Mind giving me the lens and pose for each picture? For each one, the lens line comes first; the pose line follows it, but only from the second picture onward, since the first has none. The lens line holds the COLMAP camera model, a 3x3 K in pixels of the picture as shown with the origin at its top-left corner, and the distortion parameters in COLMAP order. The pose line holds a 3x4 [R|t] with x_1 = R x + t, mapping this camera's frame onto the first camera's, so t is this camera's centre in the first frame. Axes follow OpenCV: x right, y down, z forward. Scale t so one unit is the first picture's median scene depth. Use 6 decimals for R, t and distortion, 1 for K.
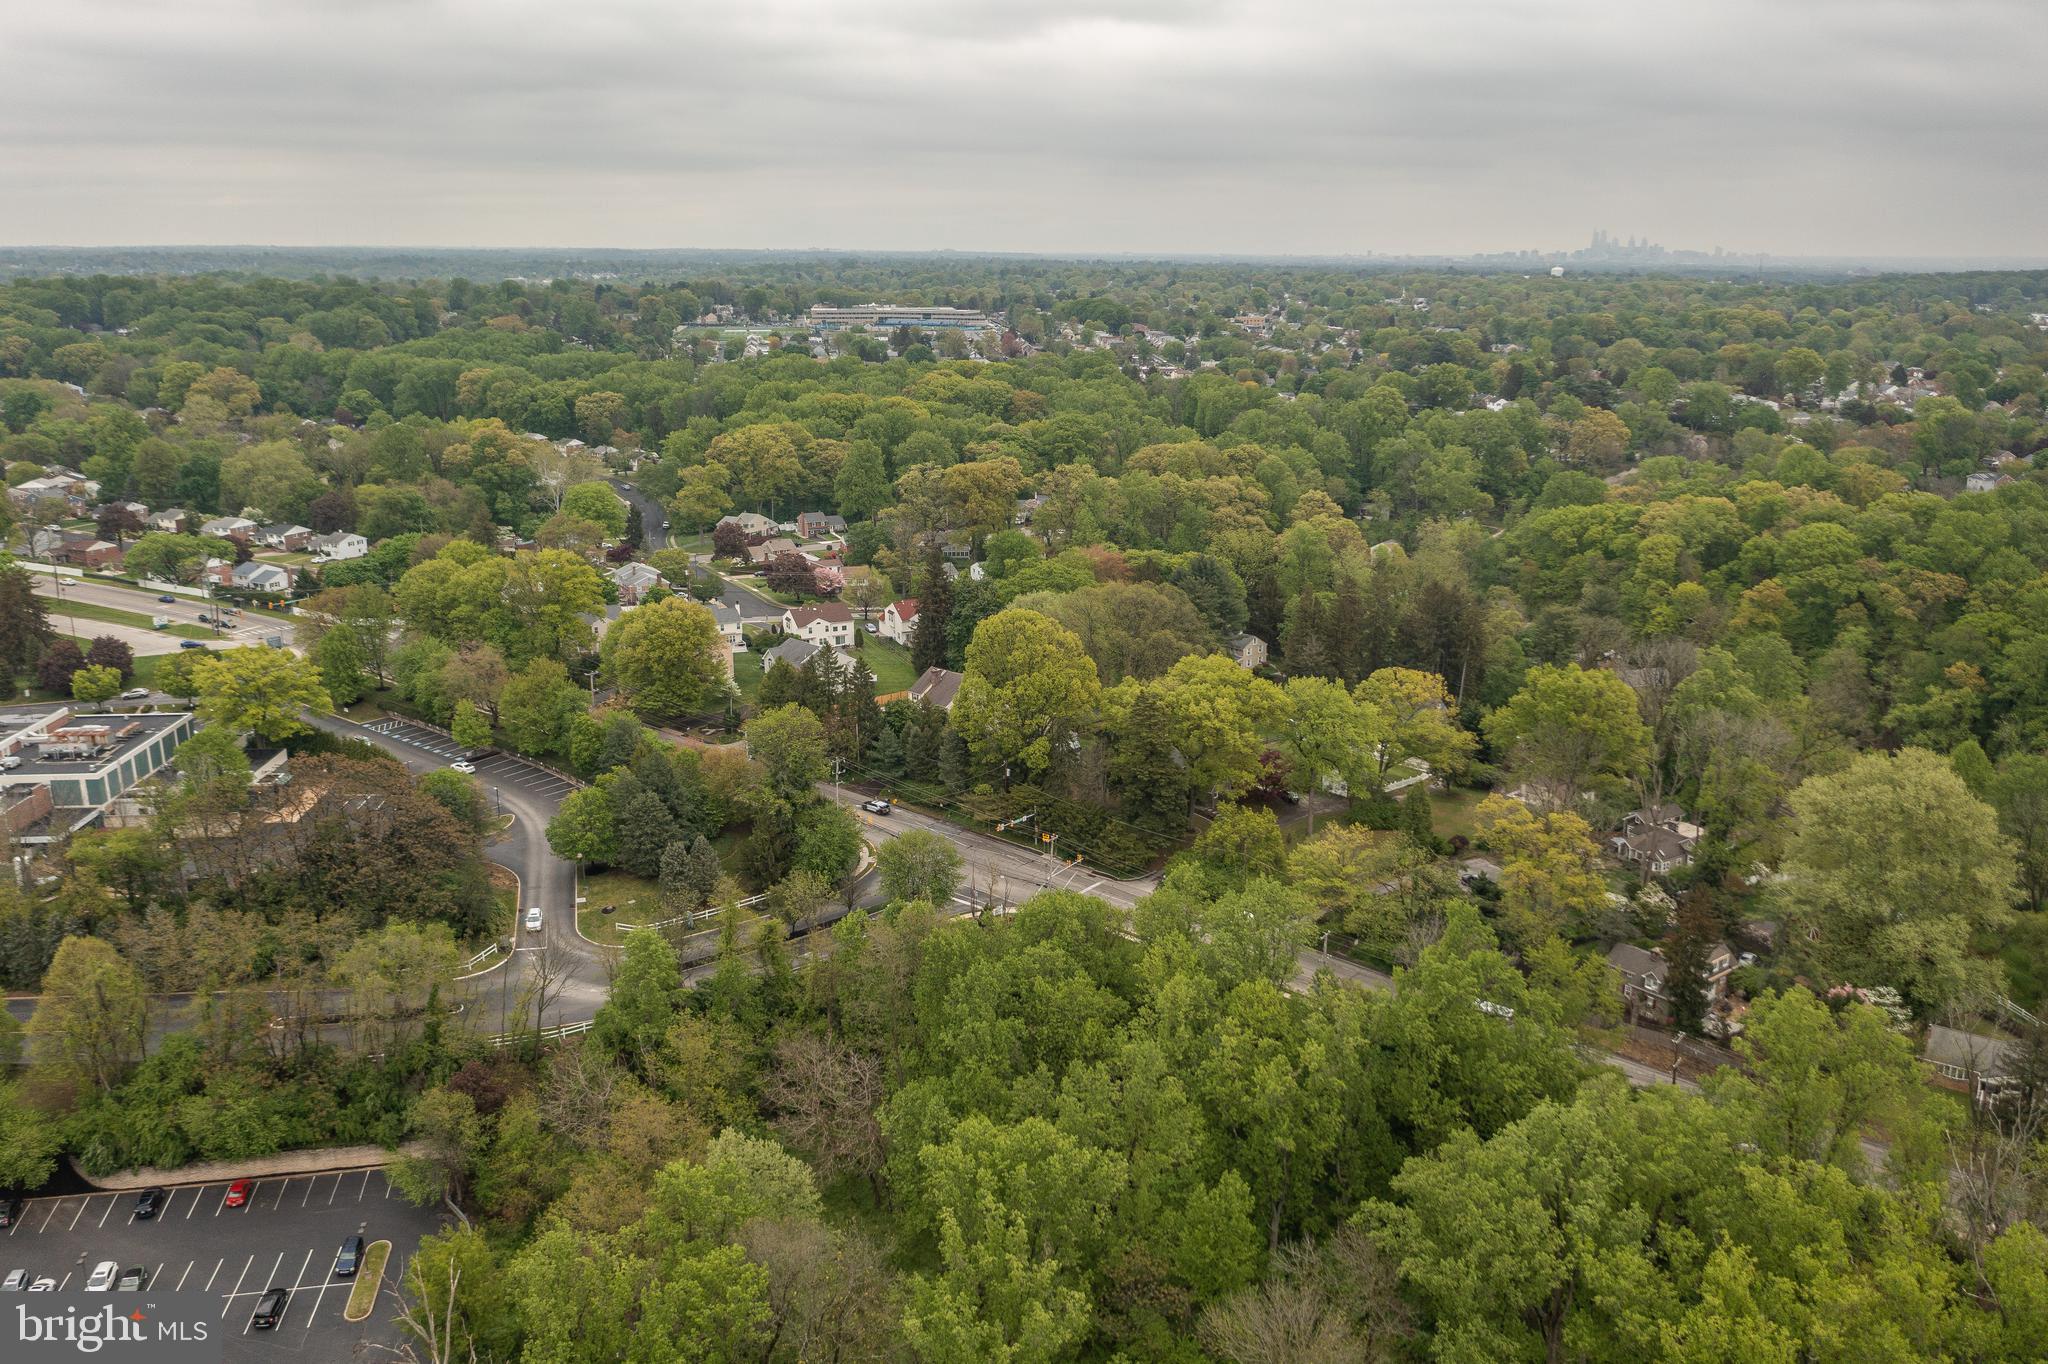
lens RADIAL K [[1667.2, 0, 1025.6], [0, 1667.2, 682.5], [0, 0, 1]] dist [-0.012044, 0.038055]
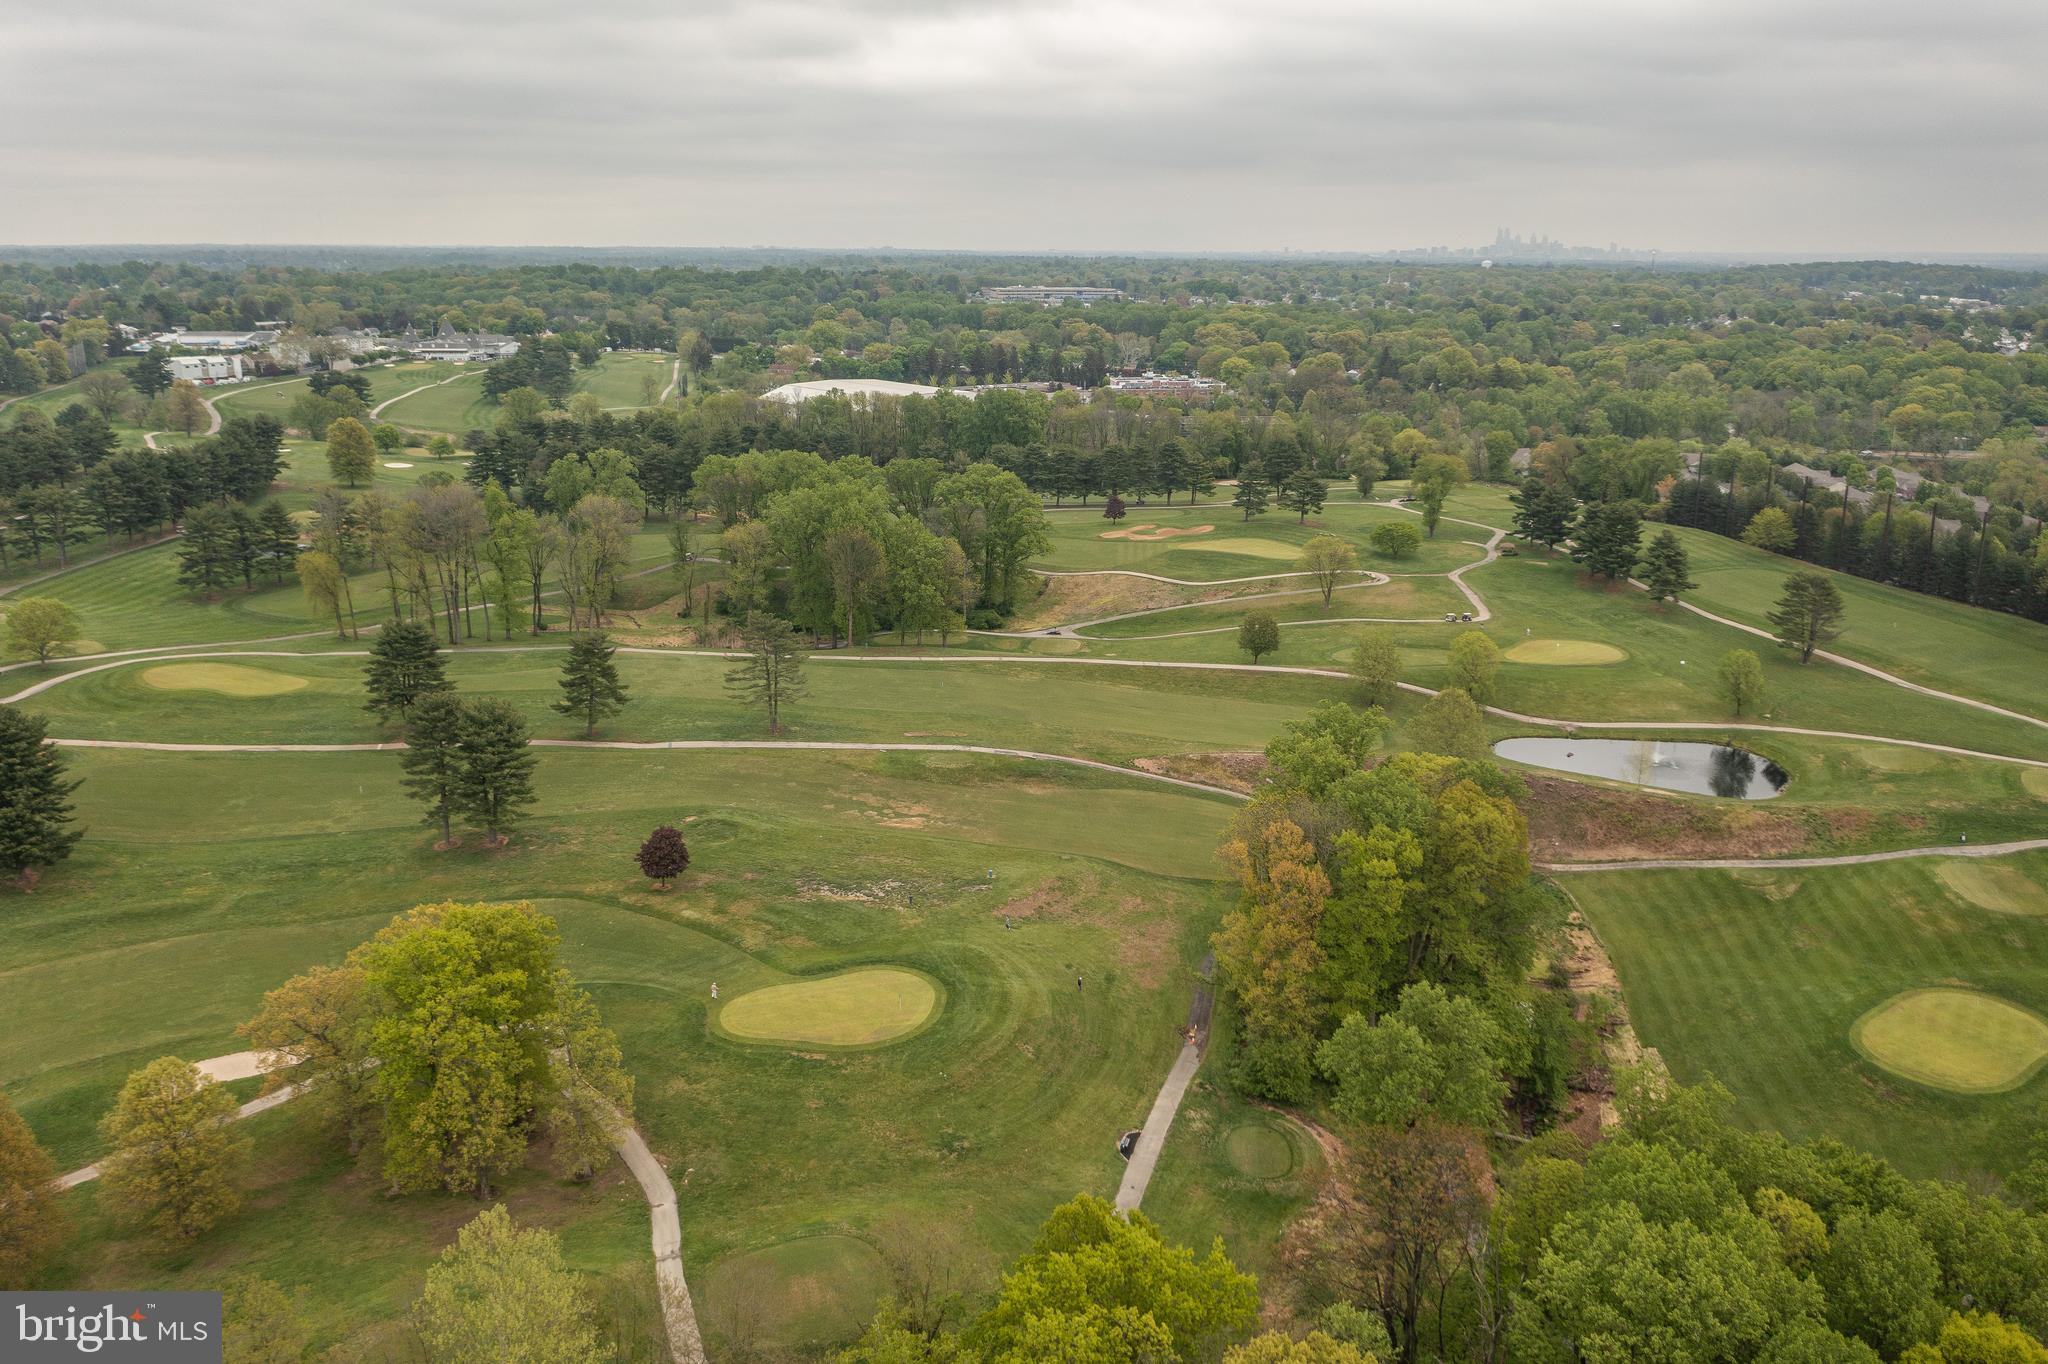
lens RADIAL K [[1667.2, 0, 1022.2], [0, 1667.2, 680.9], [0, 0, 1]] dist [-0.012044, 0.038055]
pose [[0.998594, -0.014434, 0.051013, -0.125187], [0.014405, 0.999896, 0.000929, 0.073994], [-0.051021, -0.000192, 0.998698, -0.280715]]
